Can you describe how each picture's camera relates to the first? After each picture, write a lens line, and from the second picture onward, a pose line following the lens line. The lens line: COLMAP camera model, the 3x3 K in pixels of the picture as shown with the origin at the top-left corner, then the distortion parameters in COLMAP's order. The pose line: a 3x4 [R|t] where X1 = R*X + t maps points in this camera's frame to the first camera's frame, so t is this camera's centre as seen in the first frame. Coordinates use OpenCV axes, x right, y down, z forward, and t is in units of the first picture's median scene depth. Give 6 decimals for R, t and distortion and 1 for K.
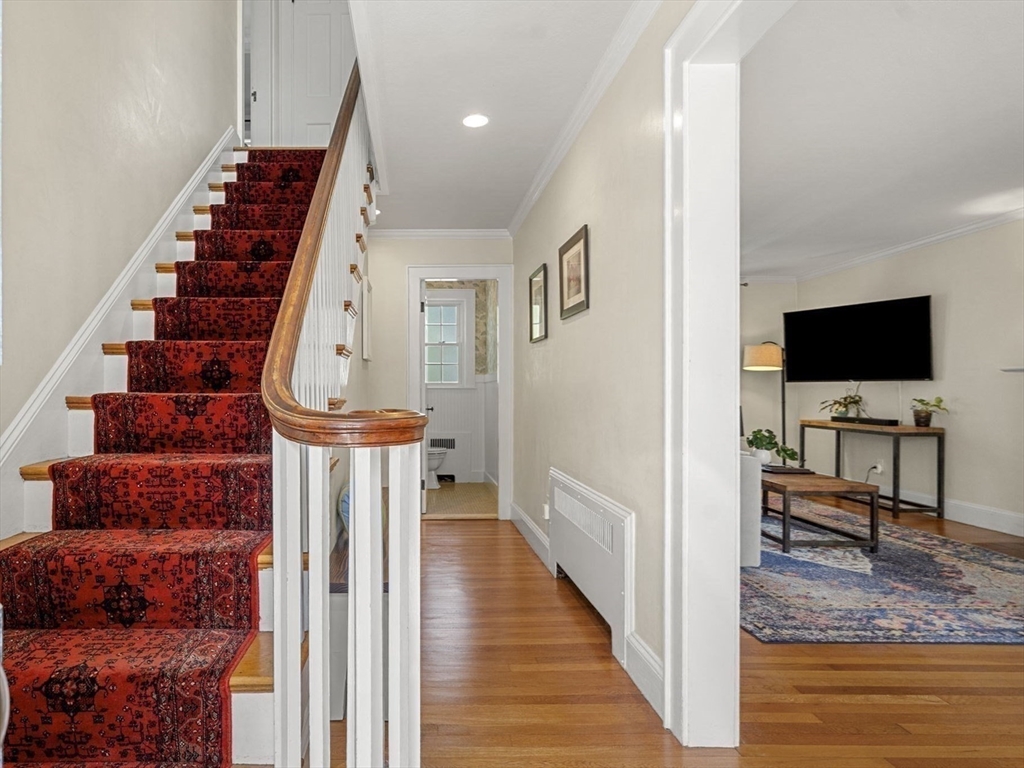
lens RADIAL K [[502.3, 0, 511.2], [0, 502.3, 394.5], [0, 0, 1]] dist [-0.001520, -0.001450]
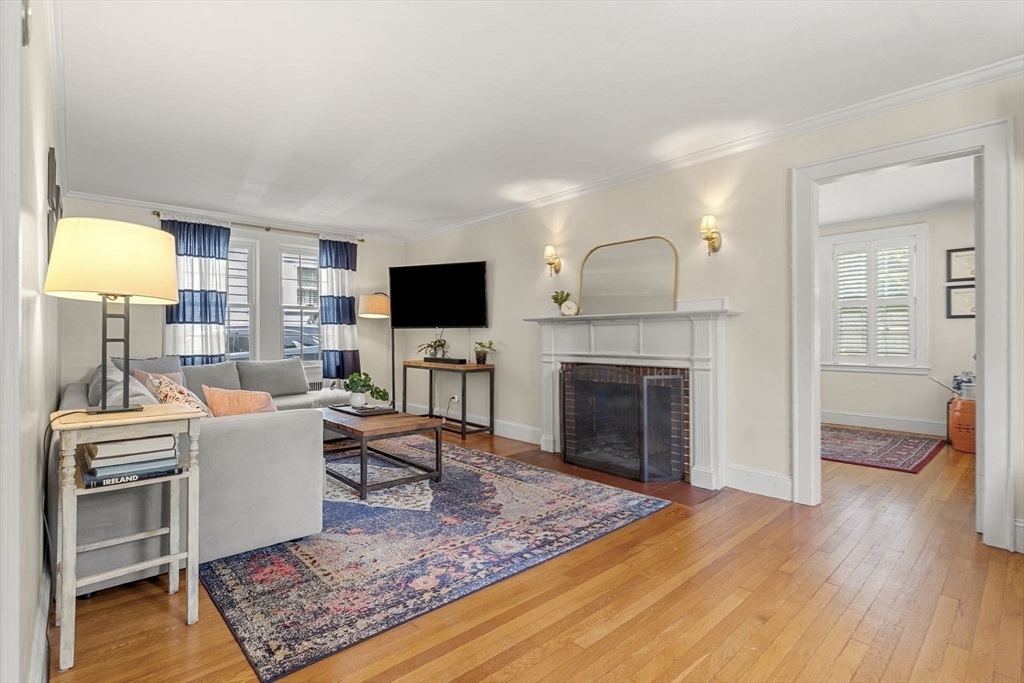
lens RADIAL K [[466.5, 0, 511.0], [0, 466.5, 337.4], [0, 0, 1]] dist [0.001259, 0.000112]
pose [[0.742766, 0.000469, 0.669551, 0.144576], [0.002583, 0.999990, -0.003567, 0.001342], [-0.669546, 0.004379, 0.742758, 0.120736]]
